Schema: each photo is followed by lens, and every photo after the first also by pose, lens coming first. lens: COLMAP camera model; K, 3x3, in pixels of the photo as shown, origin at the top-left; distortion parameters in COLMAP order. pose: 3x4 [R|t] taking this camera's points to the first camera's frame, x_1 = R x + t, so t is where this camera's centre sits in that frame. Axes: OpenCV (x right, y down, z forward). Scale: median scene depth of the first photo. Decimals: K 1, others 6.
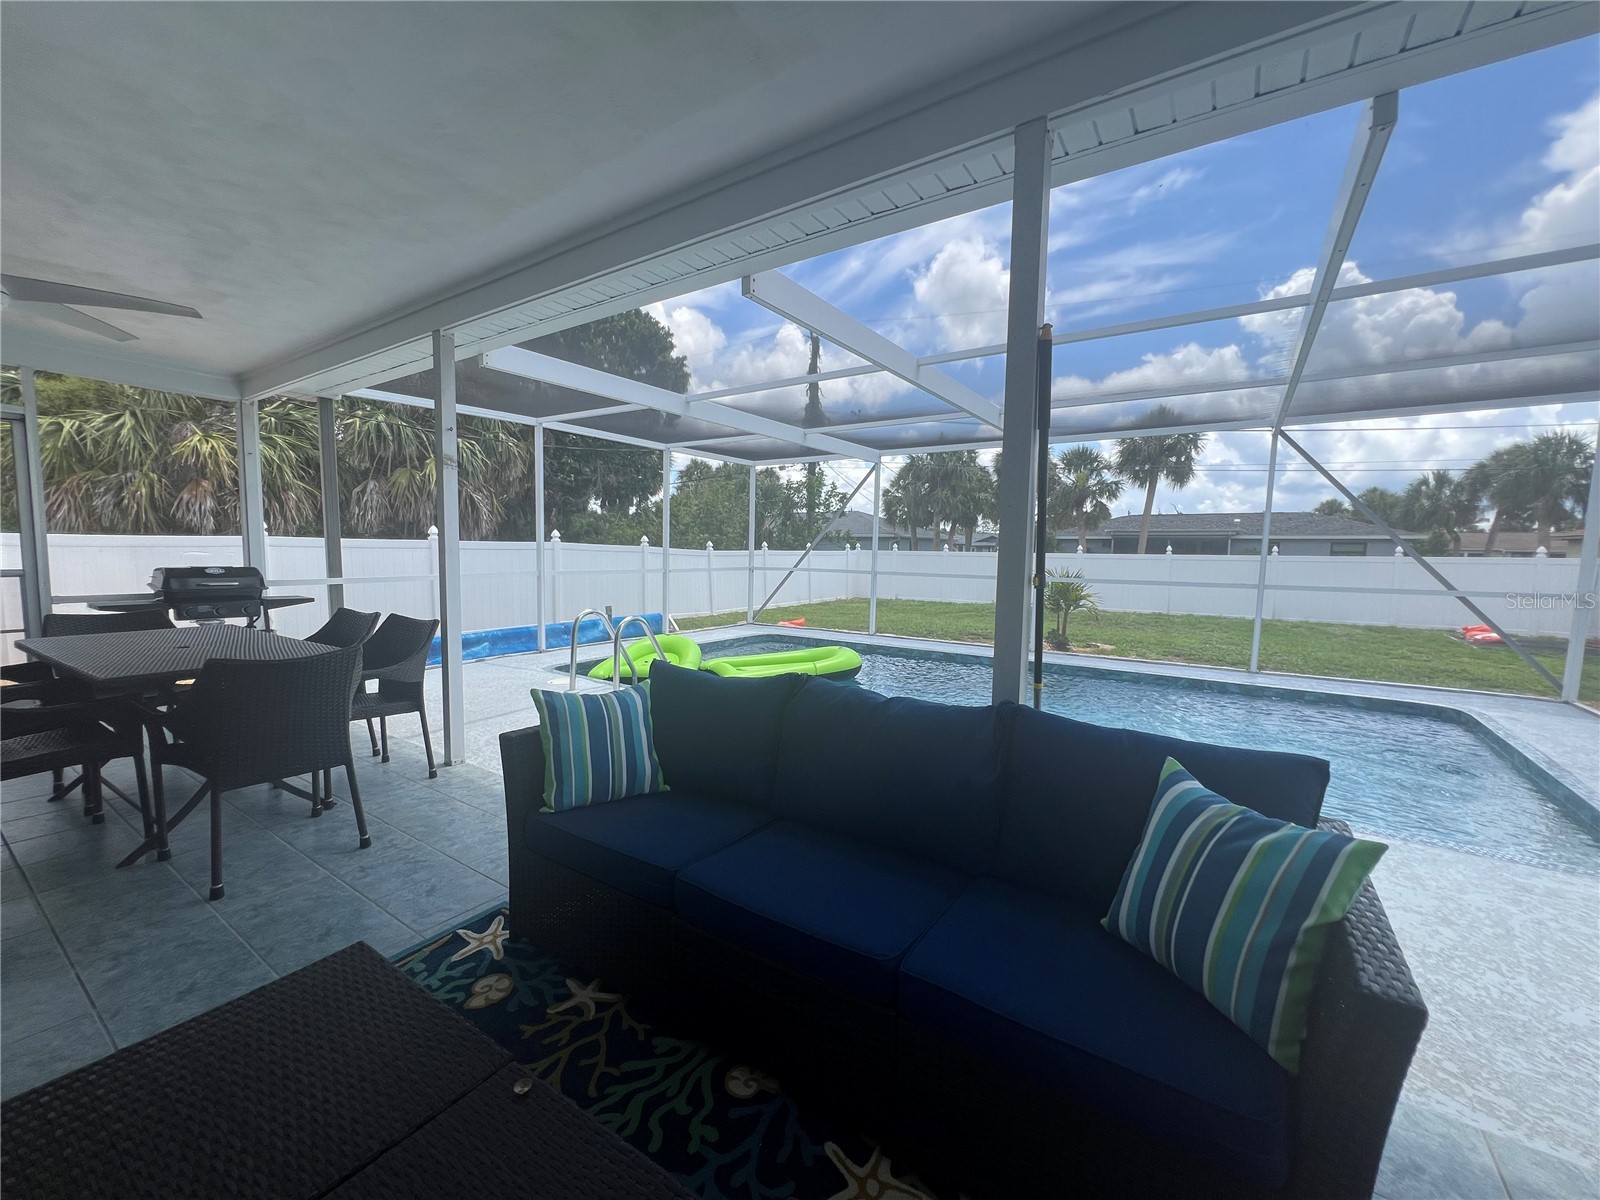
lens RADIAL K [[642.2, 0, 800.2], [0, 642.2, 603.6], [0, 0, 1]] dist [-0.002700, 0.000534]
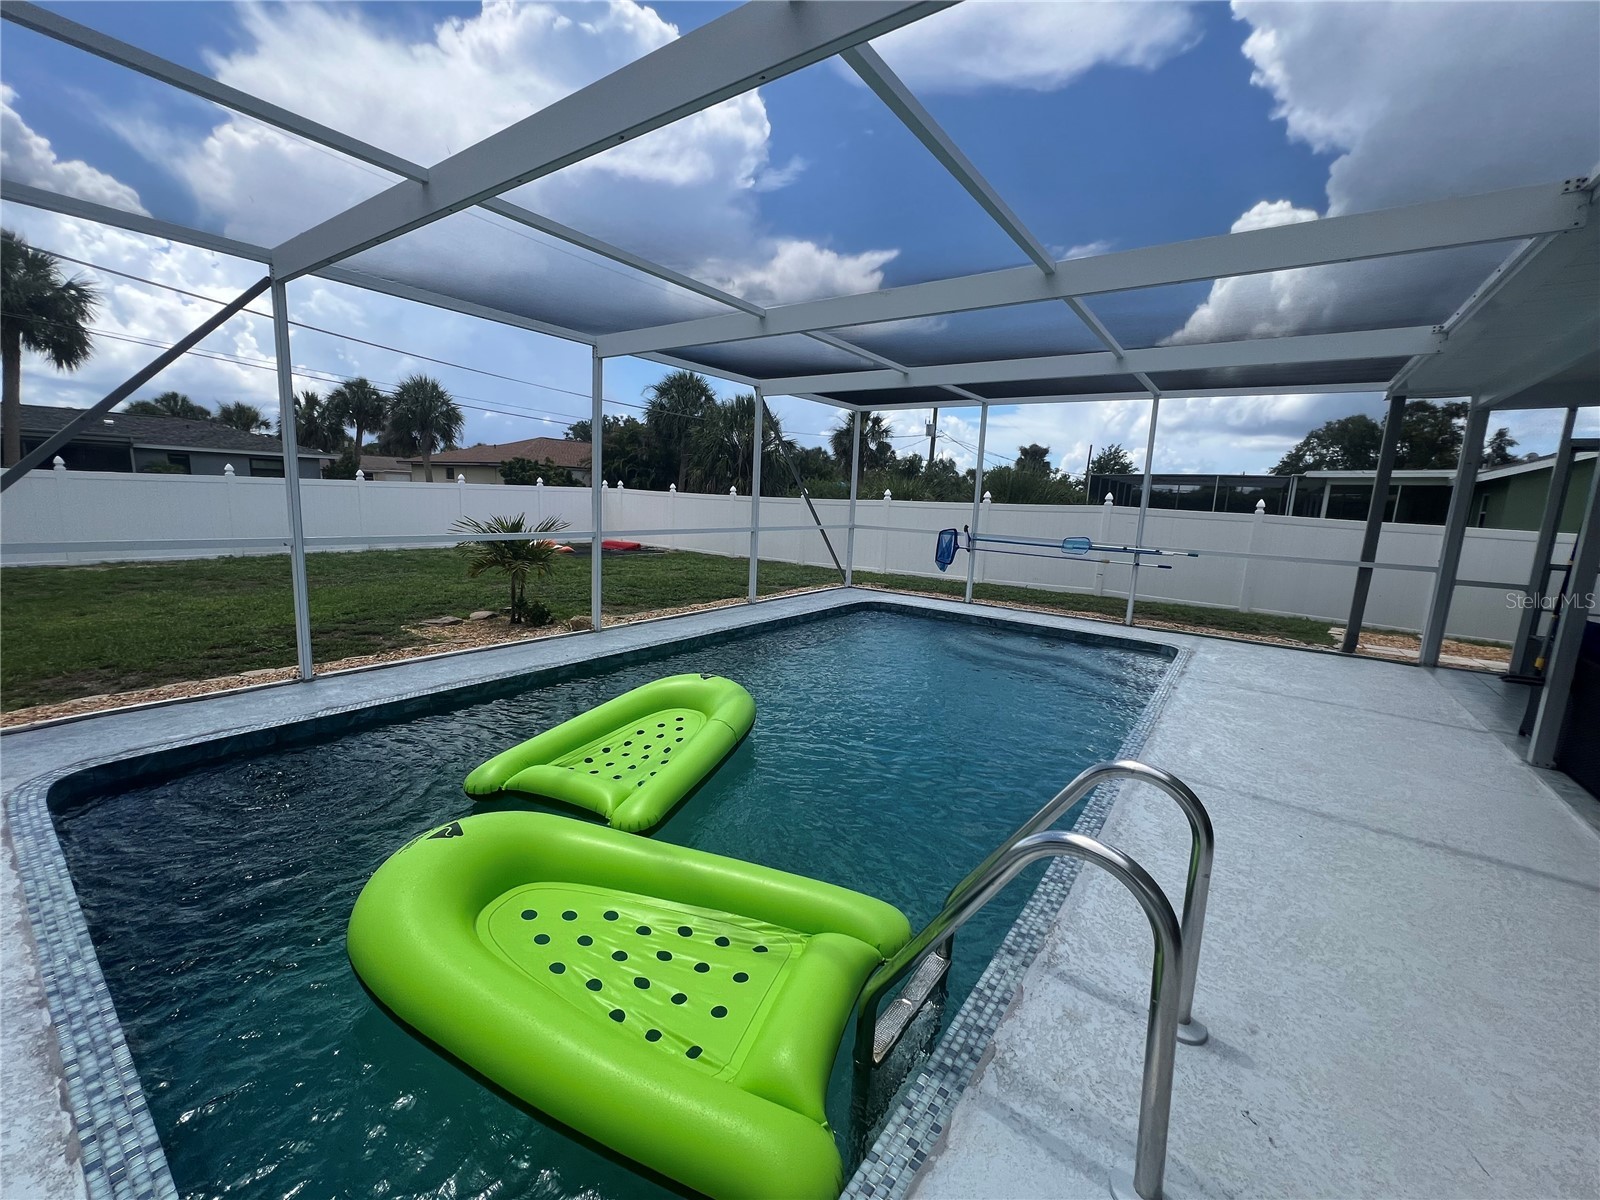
lens RADIAL K [[642.2, 0, 800.5], [0, 642.2, 603.3], [0, 0, 1]] dist [-0.003164, 0.000217]
pose [[0.027046, -0.180691, 0.983168, -0.123747], [0.042549, 0.982845, 0.179461, -0.027028], [-0.998728, 0.036979, 0.034271, 0.227093]]
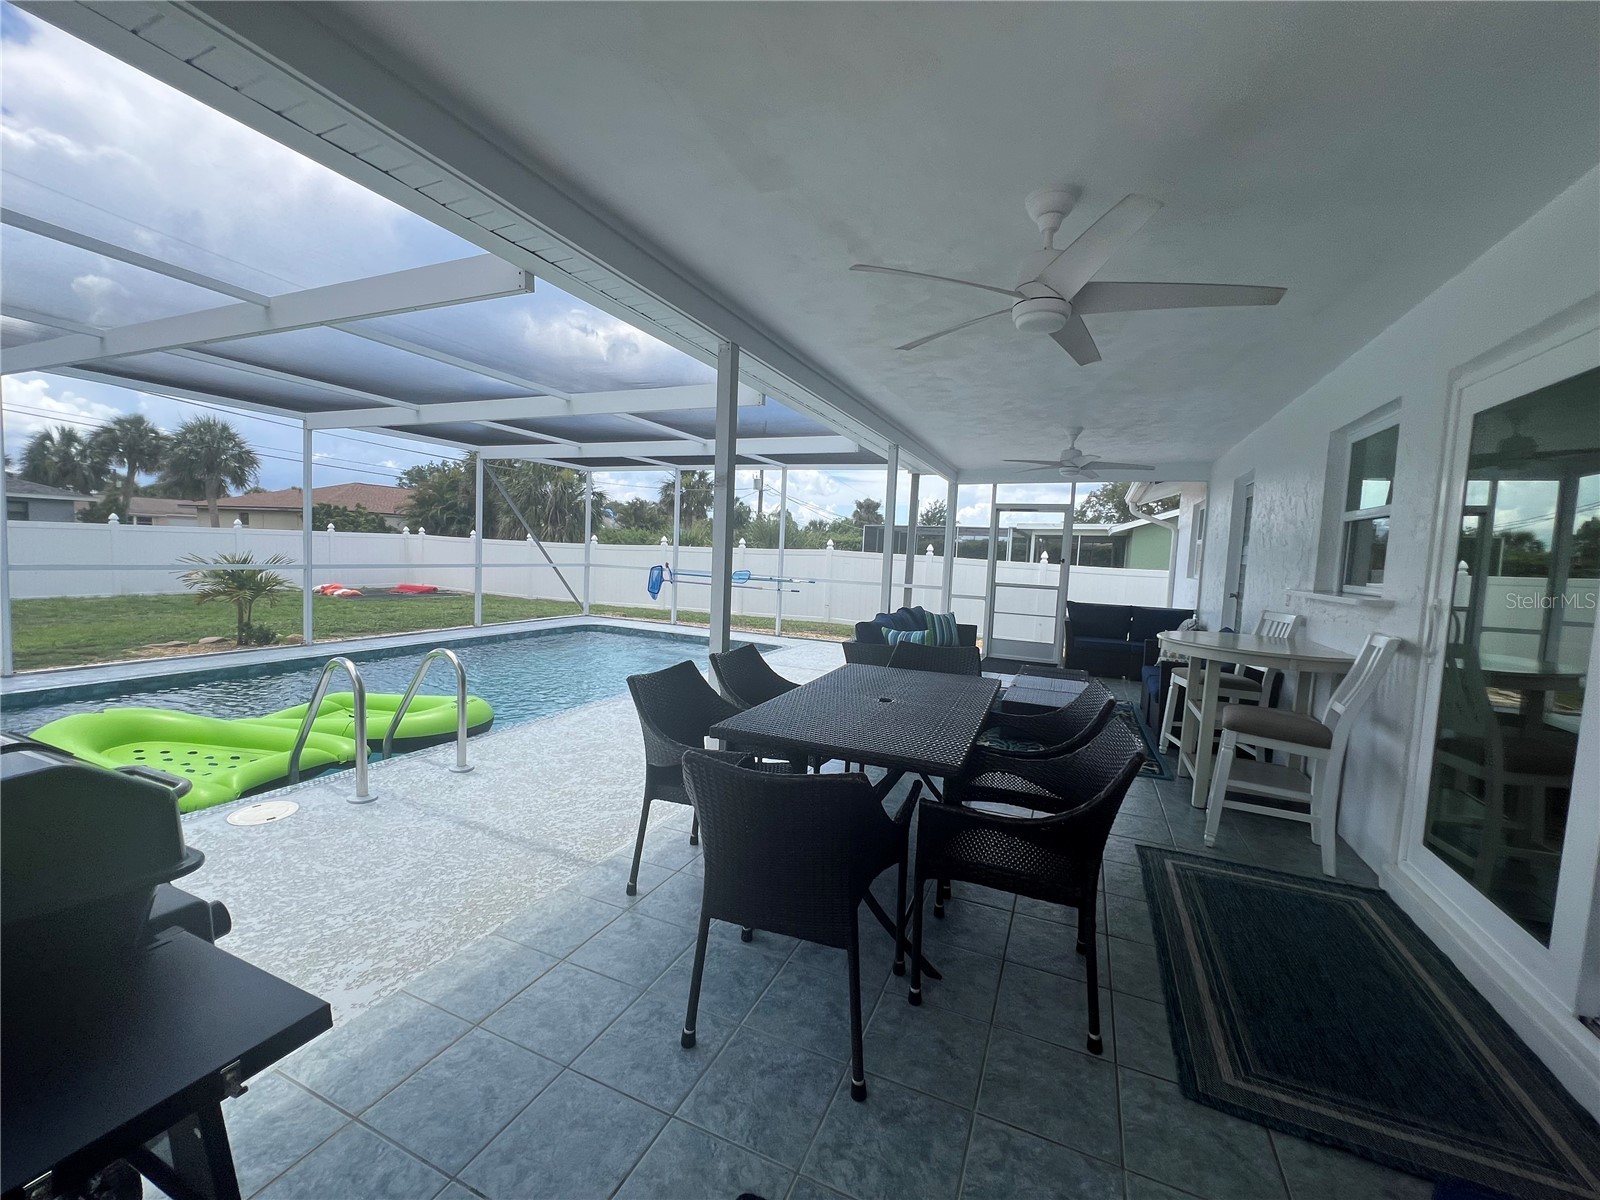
lens RADIAL K [[640.7, 0, 798.4], [0, 640.7, 599.6], [0, 0, 1]] dist [-0.001212, 0.000069]
pose [[-0.175108, -0.099179, 0.979541, -0.212357], [0.035971, 0.993605, 0.107033, -0.021474], [-0.983892, 0.053977, -0.170420, 0.143622]]
